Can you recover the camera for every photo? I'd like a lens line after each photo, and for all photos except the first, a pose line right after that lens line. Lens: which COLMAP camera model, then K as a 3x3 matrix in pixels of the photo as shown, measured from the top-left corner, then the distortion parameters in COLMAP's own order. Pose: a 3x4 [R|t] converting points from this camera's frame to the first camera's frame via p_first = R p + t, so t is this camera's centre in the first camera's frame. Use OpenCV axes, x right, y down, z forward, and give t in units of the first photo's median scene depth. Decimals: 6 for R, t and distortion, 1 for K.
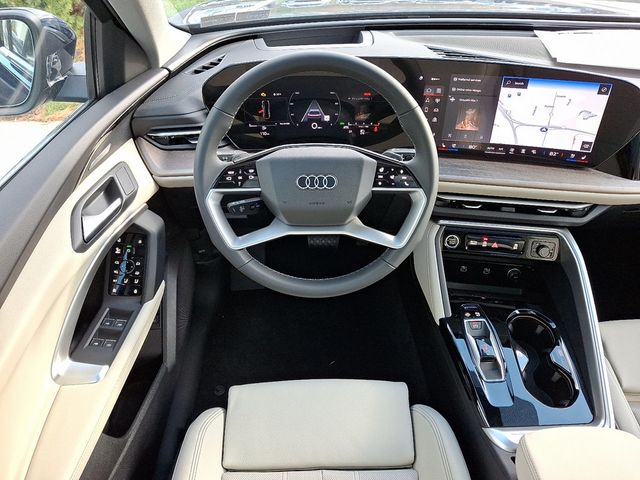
lens RADIAL K [[464.4, 0, 328.7], [0, 464.4, 239.4], [0, 0, 1]] dist [0.054649, -0.001163]
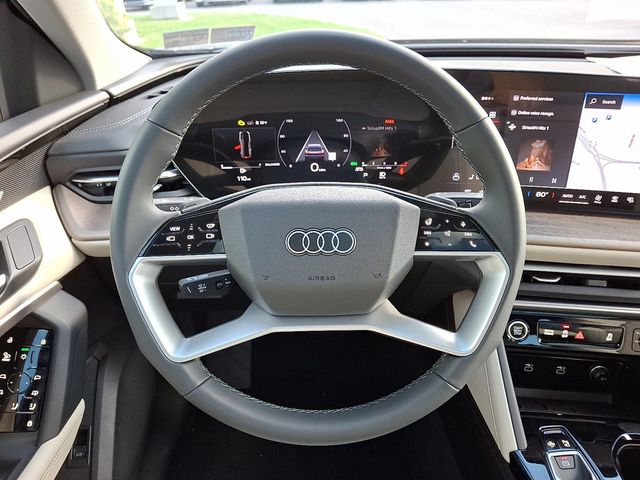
lens RADIAL K [[510.5, 0, 319.0], [0, 510.5, 270.7], [0, 0, 1]] dist [0.000974, -0.000320]
pose [[0.999745, -0.011795, -0.019239, -0.012821], [0.010130, 0.996376, -0.084456, -0.027047], [0.020165, 0.084240, 0.996241, 0.289005]]
